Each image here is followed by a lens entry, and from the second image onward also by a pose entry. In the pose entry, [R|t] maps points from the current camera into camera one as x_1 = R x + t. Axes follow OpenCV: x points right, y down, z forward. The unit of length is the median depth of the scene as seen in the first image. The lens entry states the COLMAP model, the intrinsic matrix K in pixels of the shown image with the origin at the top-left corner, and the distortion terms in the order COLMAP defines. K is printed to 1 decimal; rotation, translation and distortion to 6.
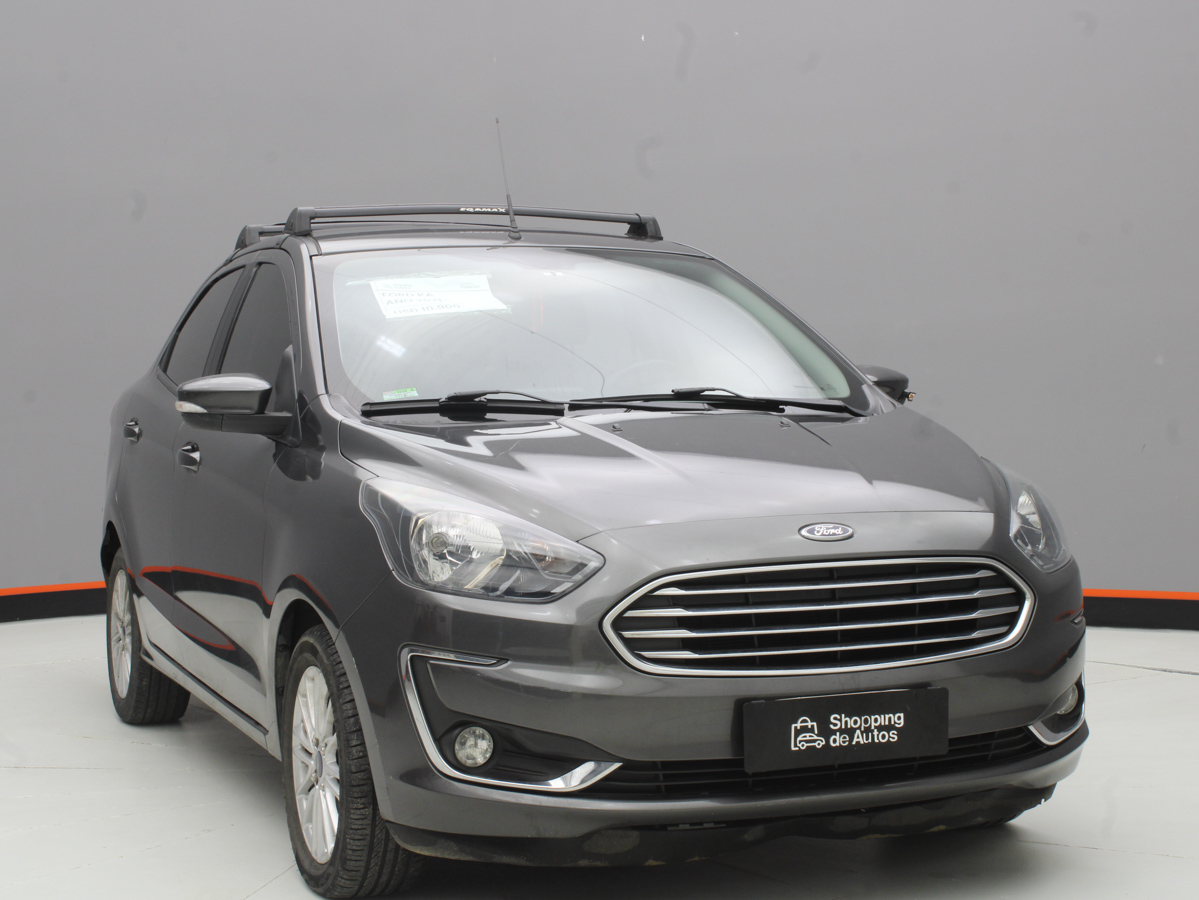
lens RADIAL K [[2092.7, 0, 599.5], [0, 2092.7, 450.0], [0, 0, 1]] dist [0.010736, 0.024179]
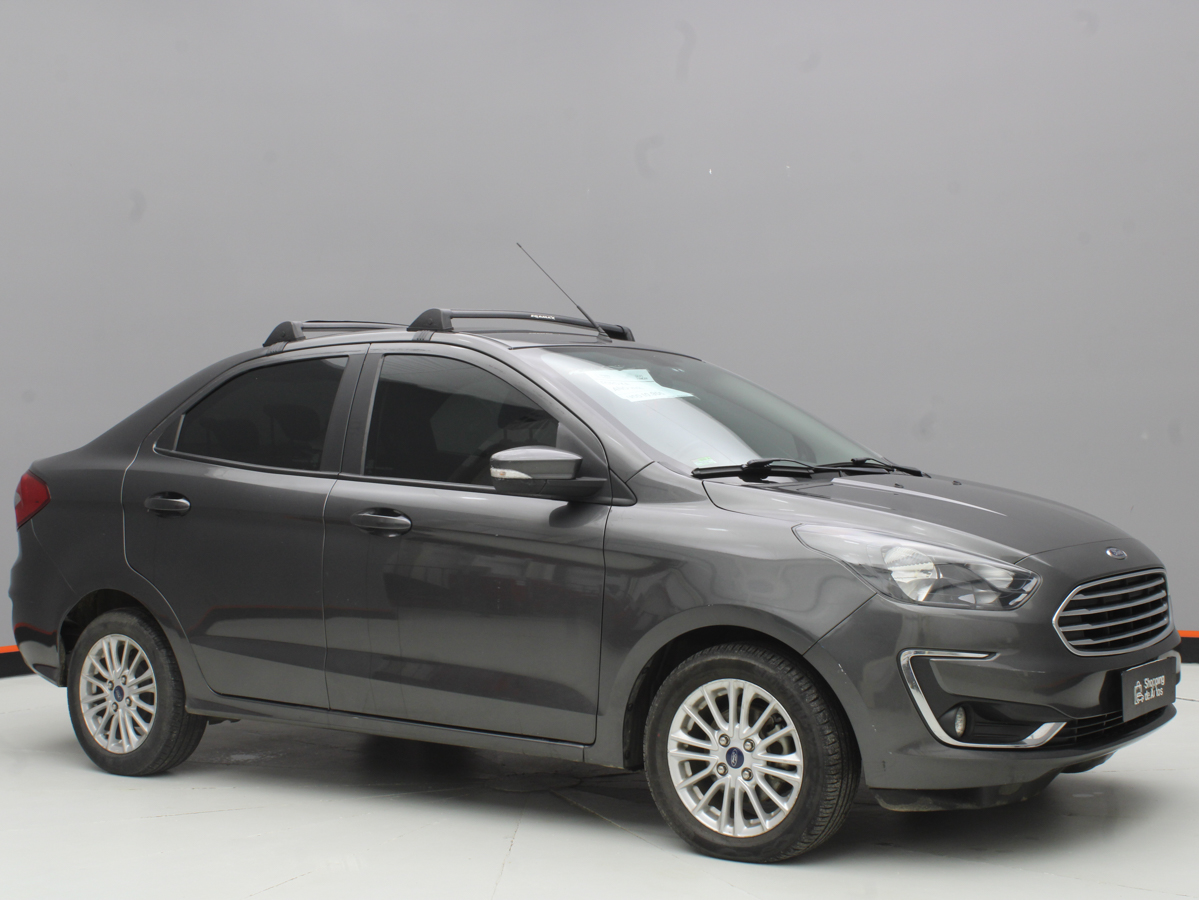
lens RADIAL K [[1793.3, 0, 599.5], [0, 1793.3, 450.0], [0, 0, 1]] dist [-0.026053, -0.127939]
pose [[0.850624, 0.002699, 0.525768, -0.841697], [0.024290, 0.998717, -0.044425, 0.014546], [-0.525213, 0.050560, 0.849467, 0.146324]]
